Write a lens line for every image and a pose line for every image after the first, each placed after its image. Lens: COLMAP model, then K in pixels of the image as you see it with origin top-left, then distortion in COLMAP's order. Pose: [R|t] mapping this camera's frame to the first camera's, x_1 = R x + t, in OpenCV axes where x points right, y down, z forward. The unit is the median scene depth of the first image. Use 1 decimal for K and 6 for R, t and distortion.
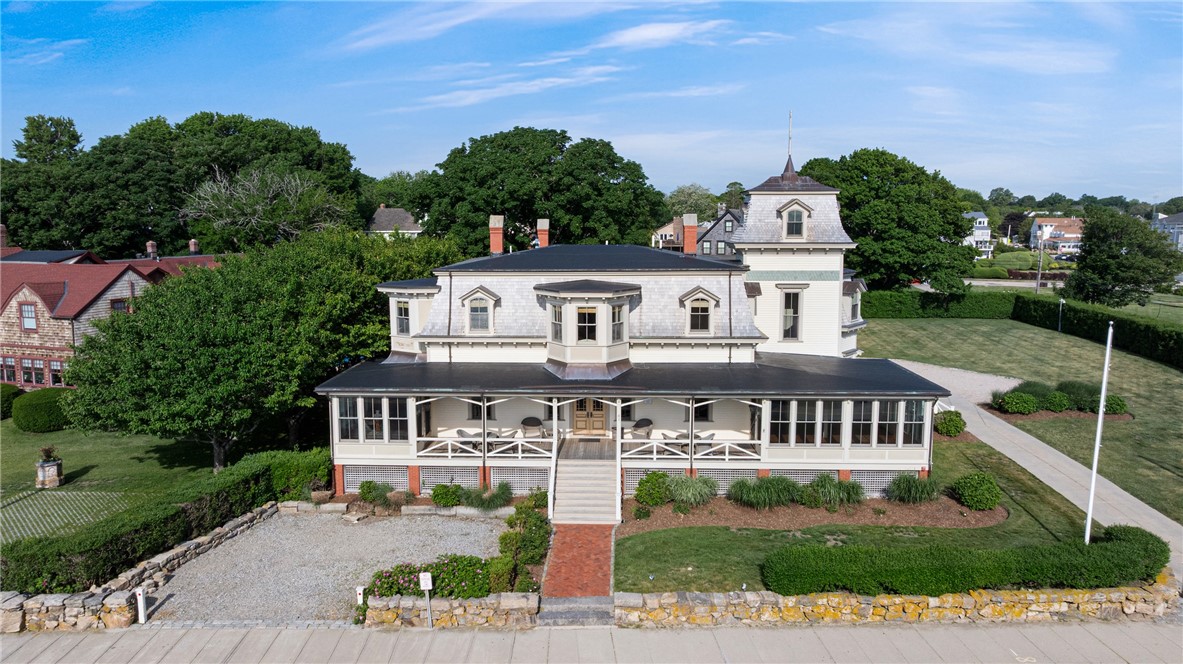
lens RADIAL K [[842.8, 0, 587.5], [0, 842.8, 324.6], [0, 0, 1]] dist [-0.049907, 0.047921]
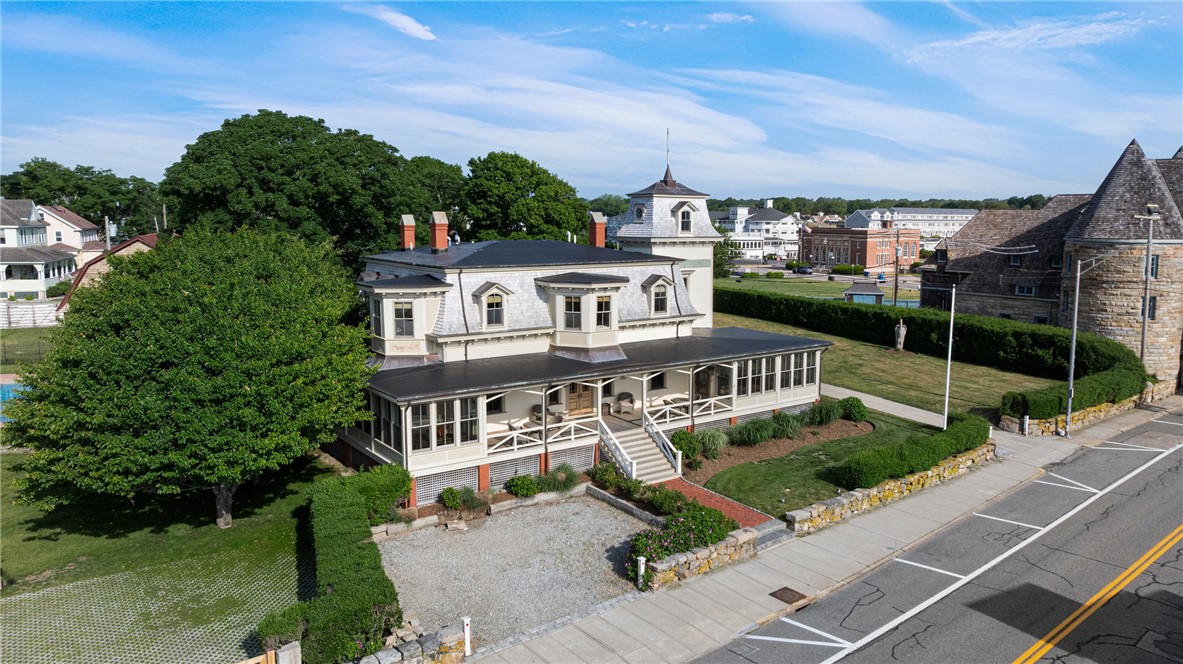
lens RADIAL K [[848.8, 0, 610.3], [0, 848.8, 334.1], [0, 0, 1]] dist [-0.033102, 0.000393]
pose [[0.775770, -0.079113, 0.626037, -0.694059], [0.072617, 0.996711, 0.035970, -0.010241], [-0.626824, 0.017557, 0.778963, 0.124363]]
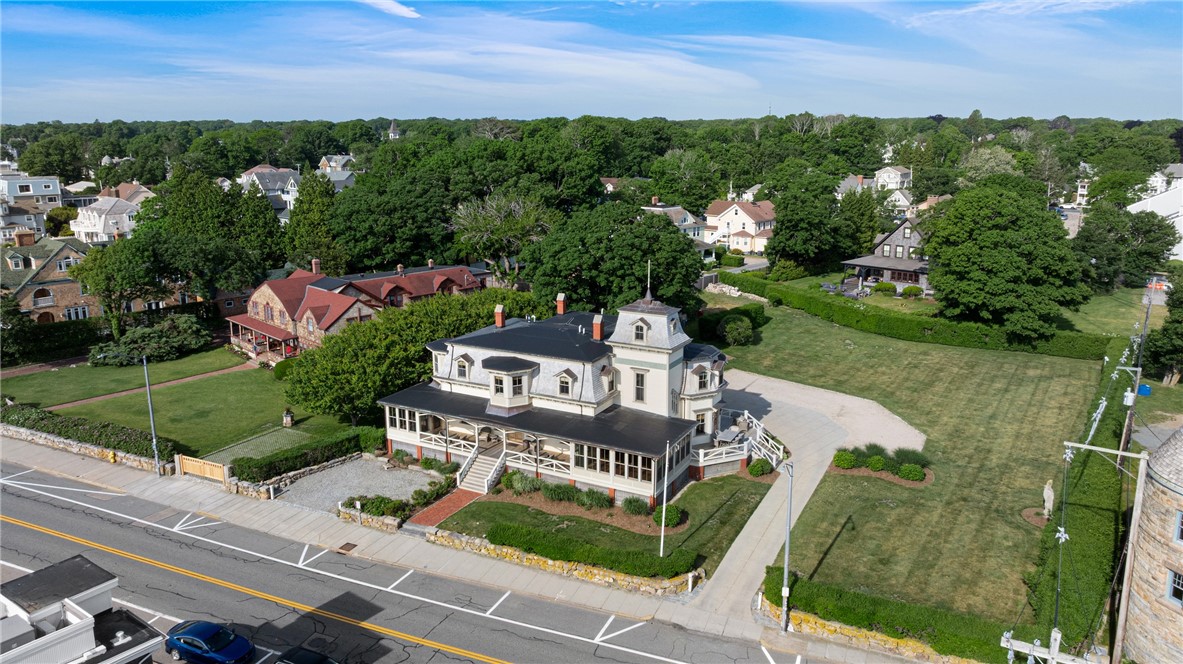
lens RADIAL K [[842.8, 0, 587.5], [0, 842.8, 324.6], [0, 0, 1]] dist [-0.049907, 0.047921]
pose [[0.893833, 0.097939, -0.437573, 0.966432], [-0.051111, 0.991748, 0.117571, -0.359037], [0.445477, -0.082724, 0.891463, -0.548144]]
